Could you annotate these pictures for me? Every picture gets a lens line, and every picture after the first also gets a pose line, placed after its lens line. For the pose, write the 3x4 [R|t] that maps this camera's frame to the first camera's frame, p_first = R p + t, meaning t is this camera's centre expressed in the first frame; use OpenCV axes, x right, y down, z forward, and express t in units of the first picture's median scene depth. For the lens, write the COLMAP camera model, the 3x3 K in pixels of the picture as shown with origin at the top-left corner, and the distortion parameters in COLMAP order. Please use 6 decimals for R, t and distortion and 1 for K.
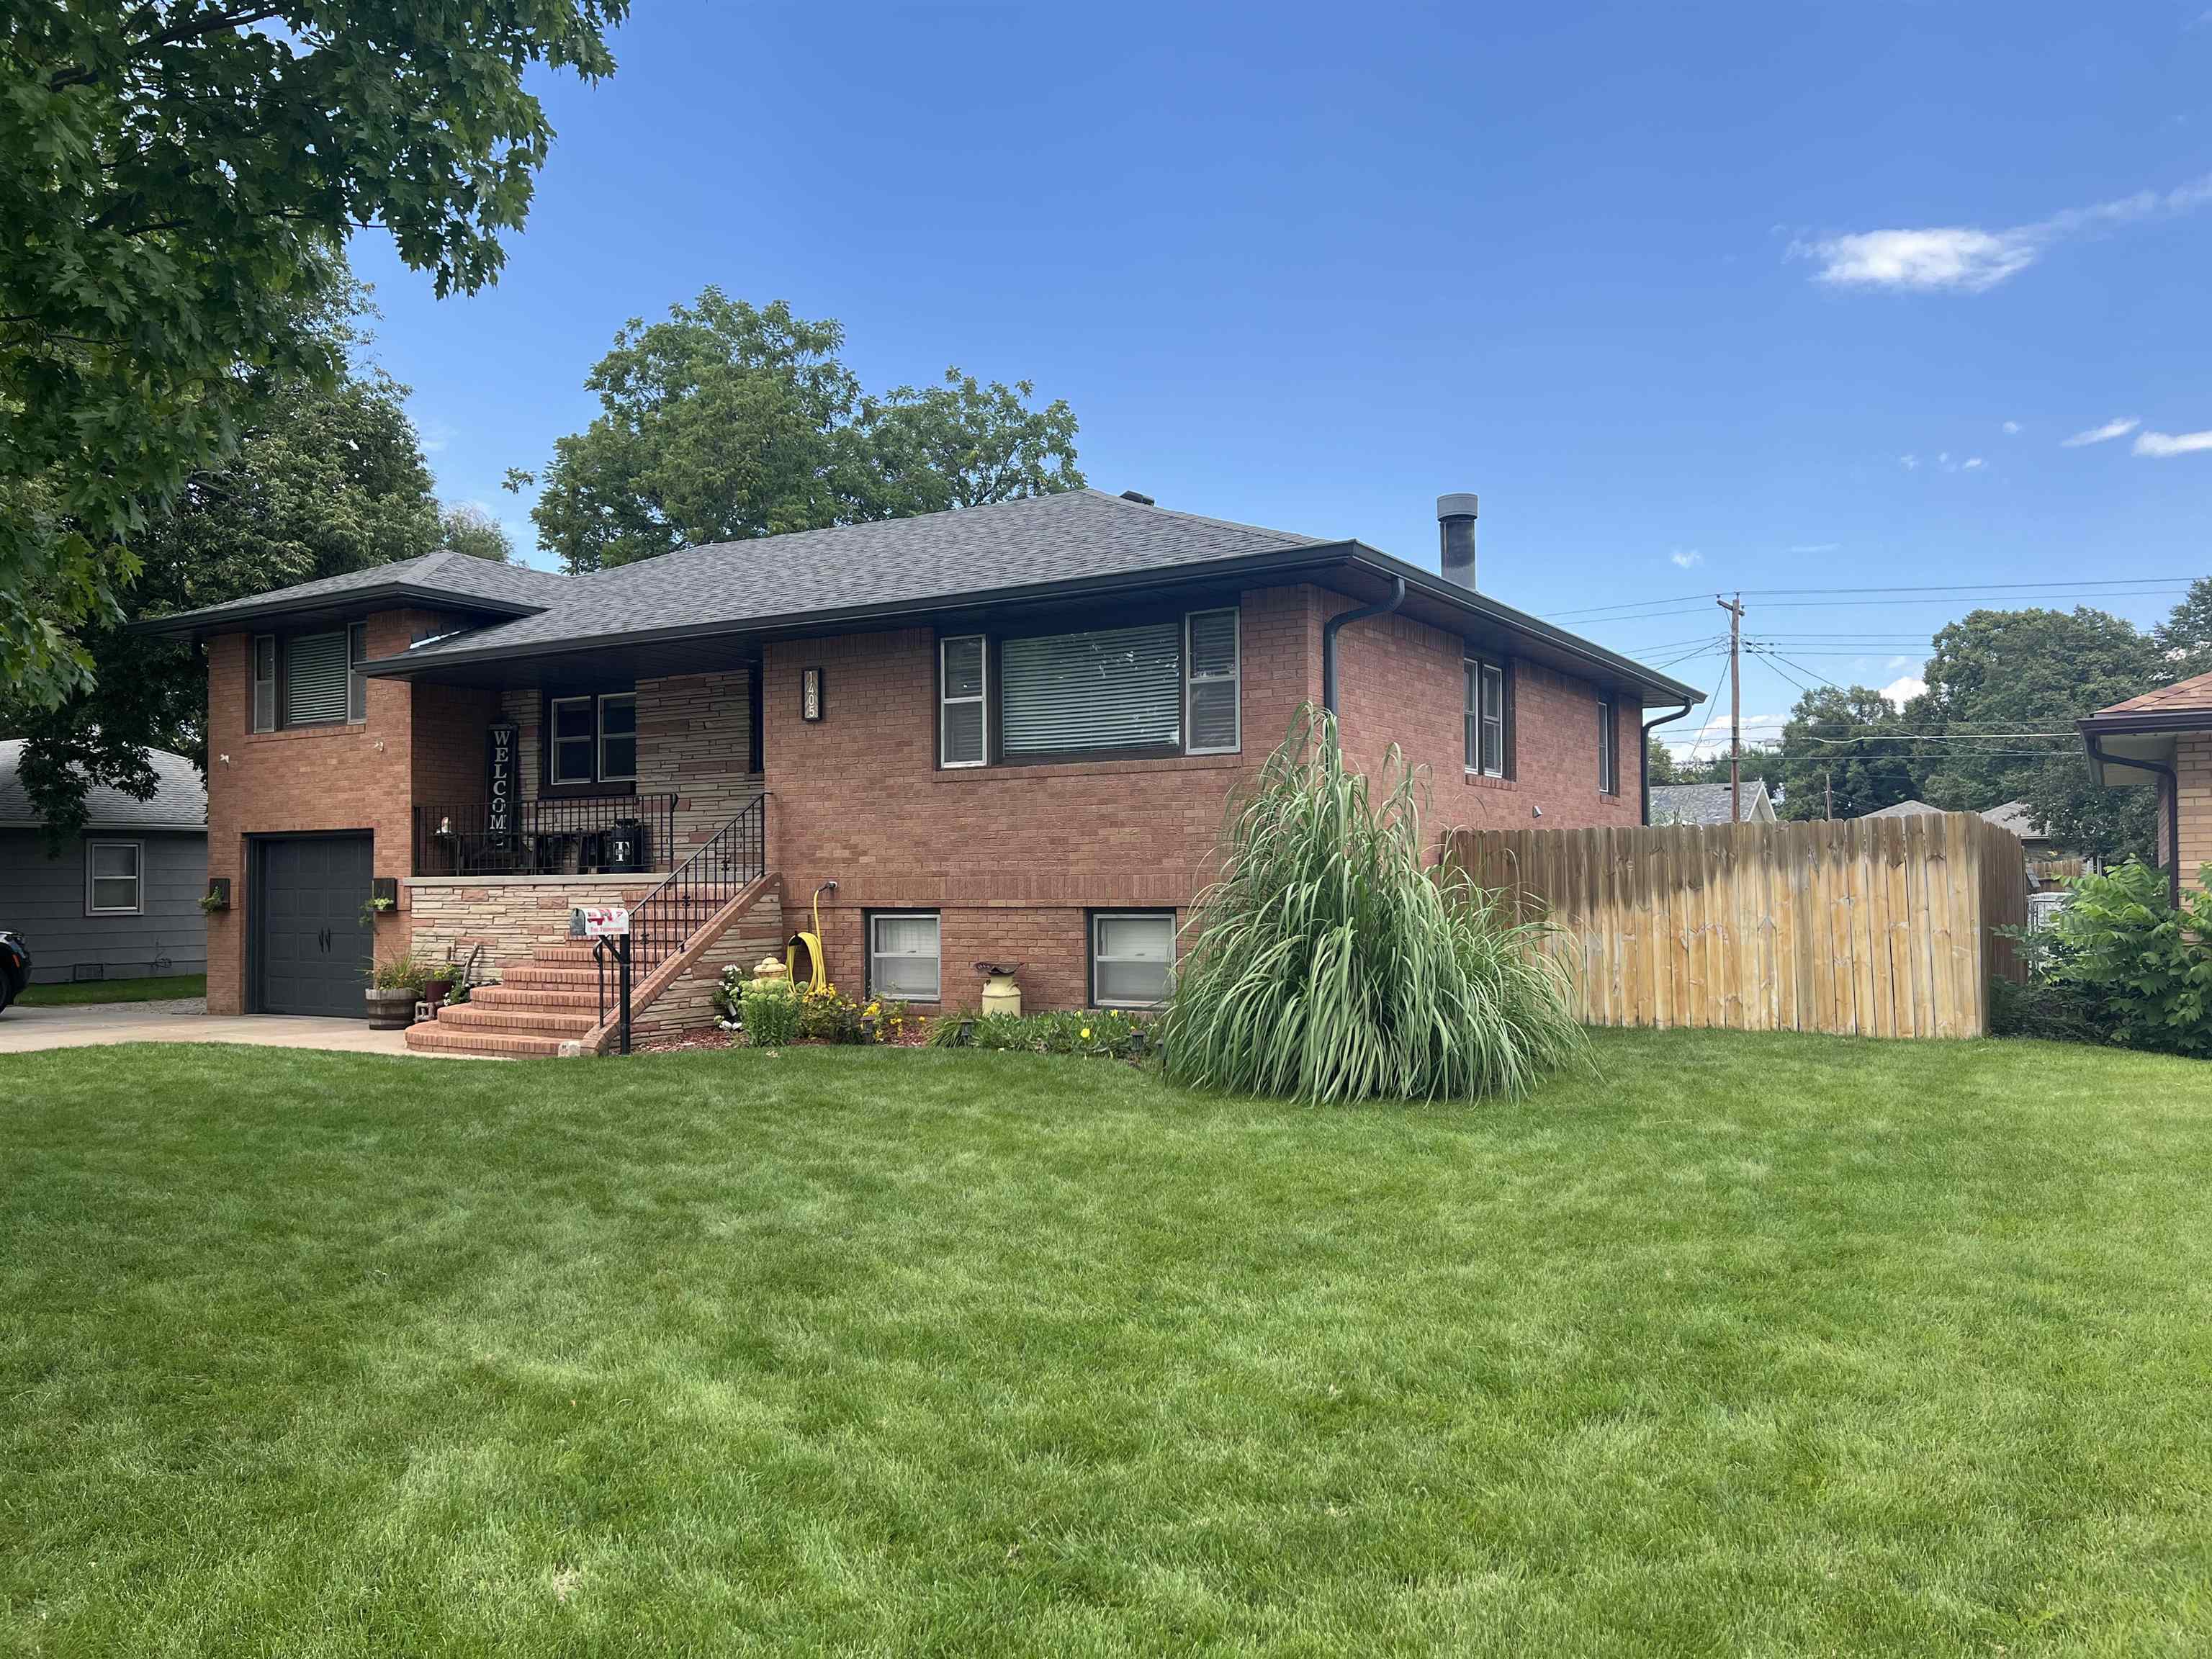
lens RADIAL K [[1624.8, 0, 1113.2], [0, 1624.8, 823.0], [0, 0, 1]] dist [0.154126, -0.317758]
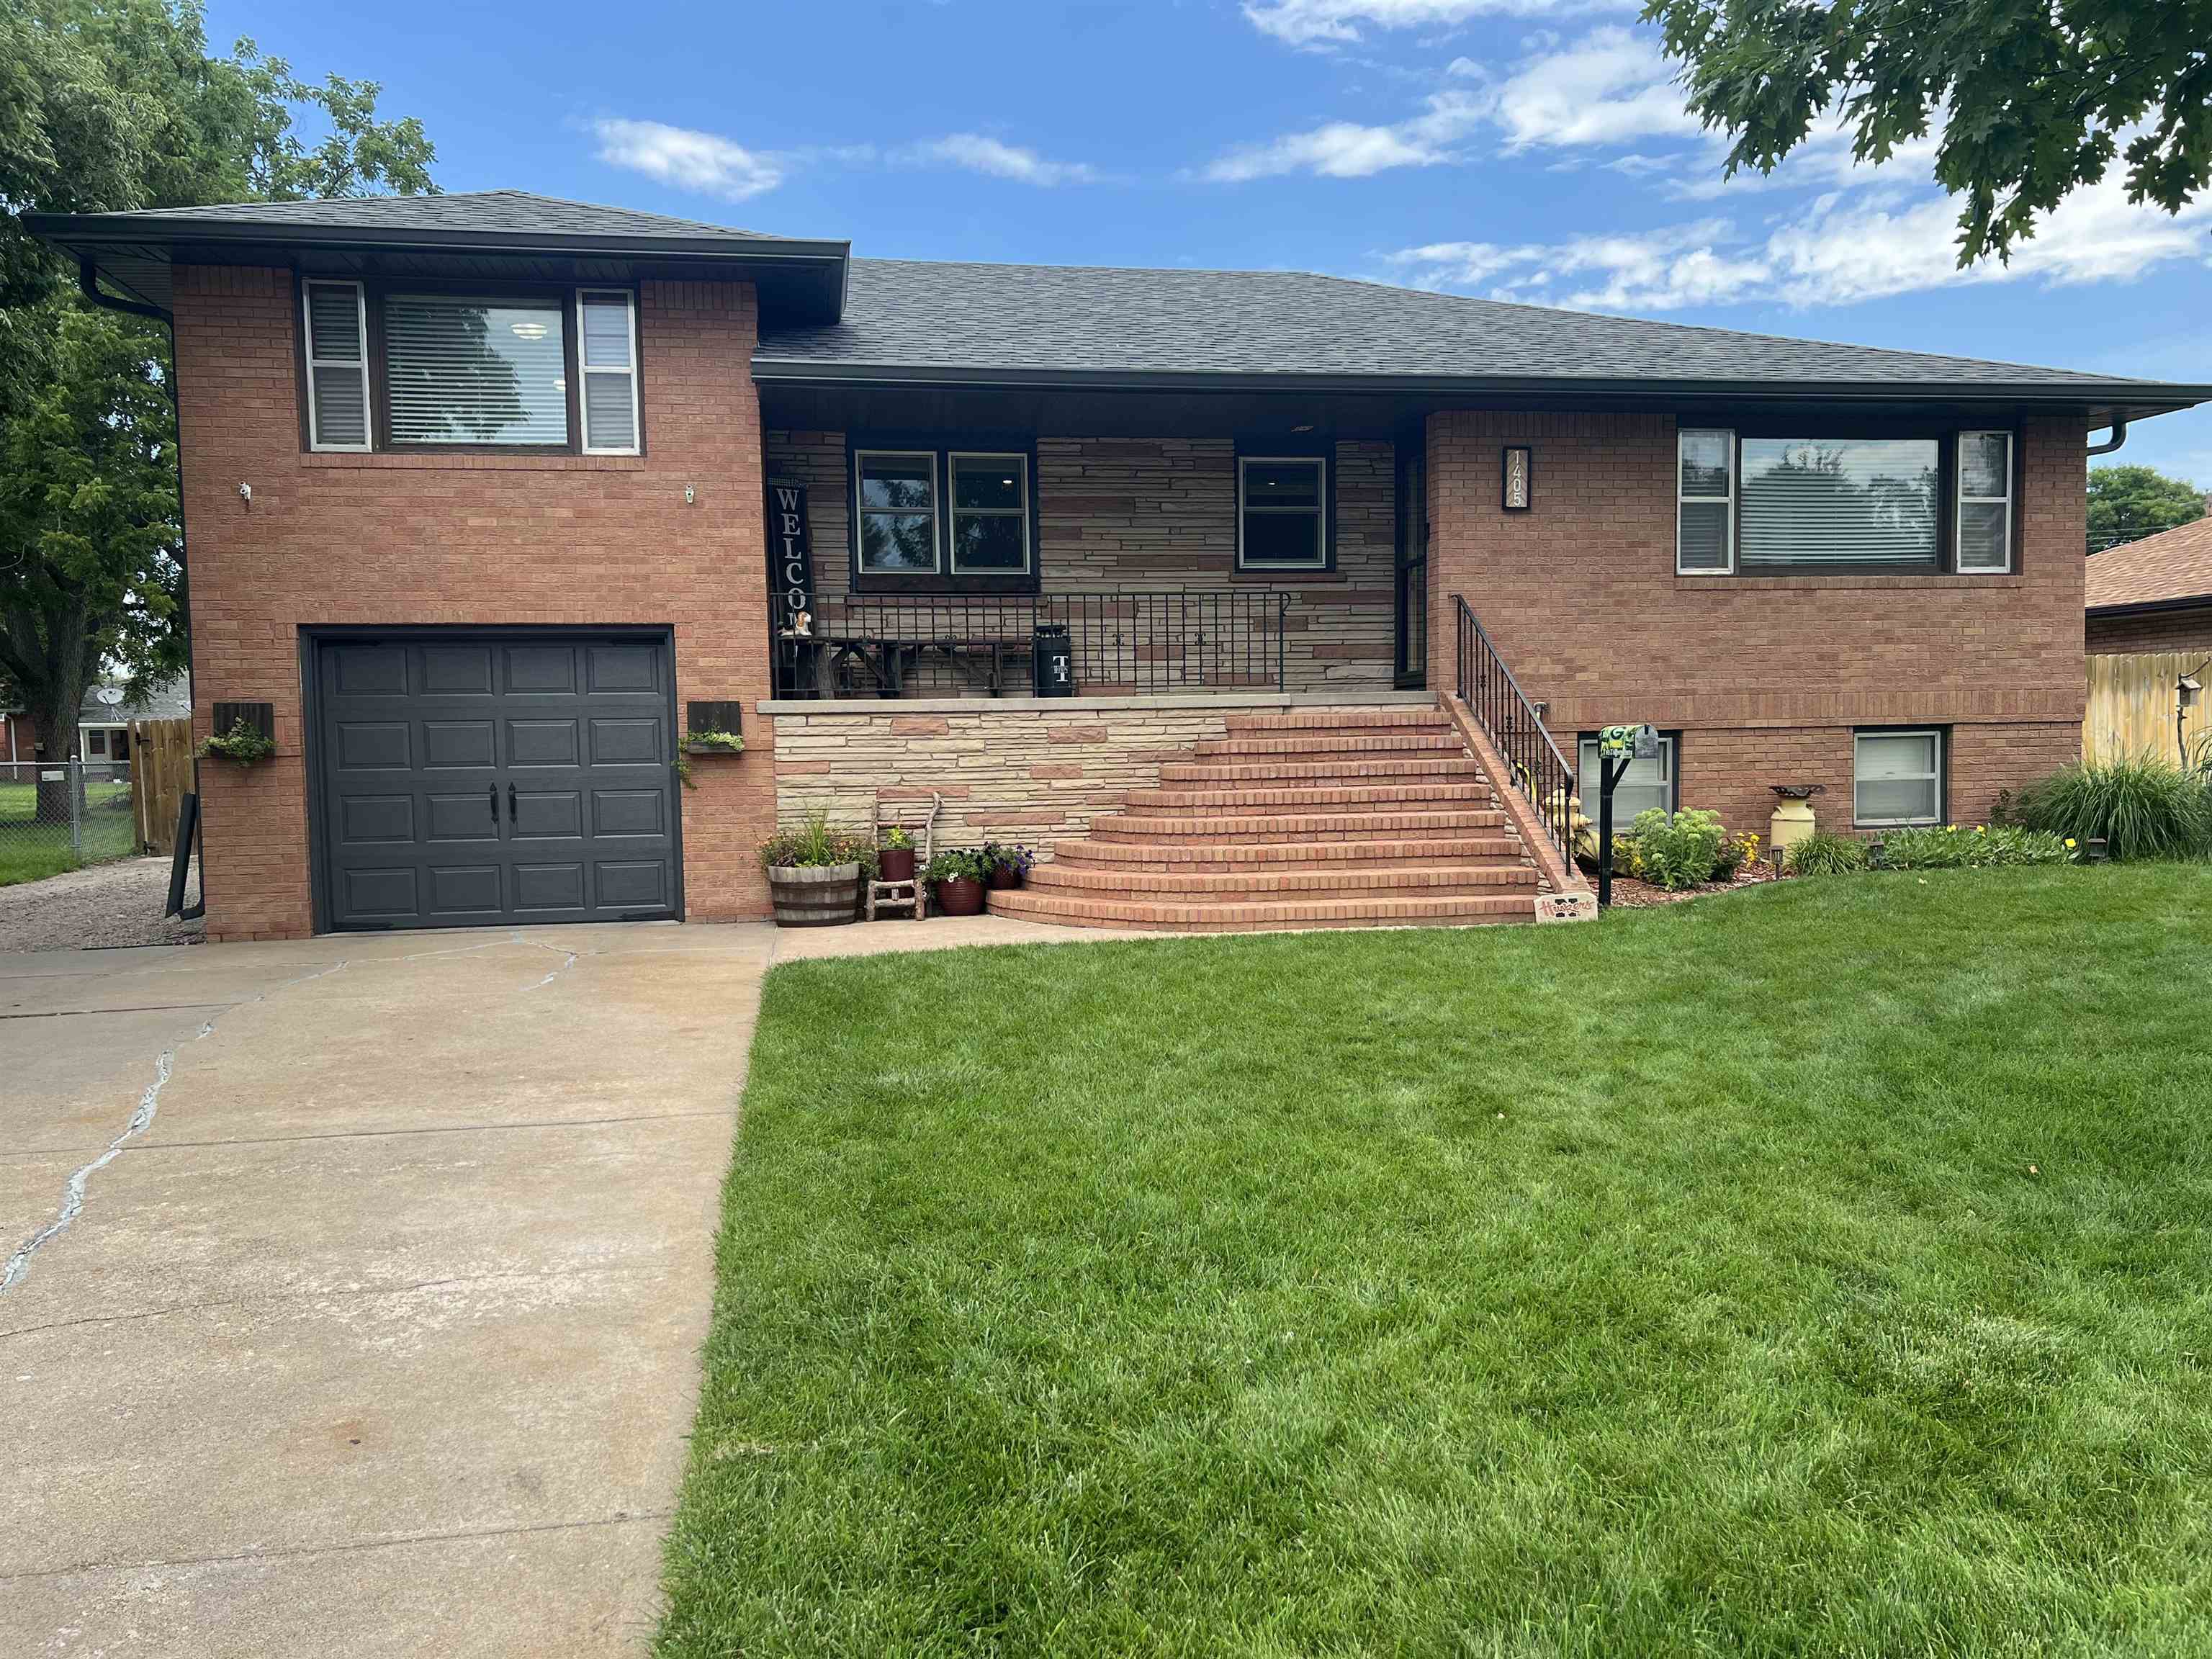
lens RADIAL K [[1624.8, 0, 1113.2], [0, 1624.8, 823.0], [0, 0, 1]] dist [0.154126, -0.317758]
pose [[0.753299, -0.041719, 0.656354, -0.911104], [-0.012692, 0.996878, 0.077930, 0.034800], [-0.657556, -0.067035, 0.750418, 0.494760]]
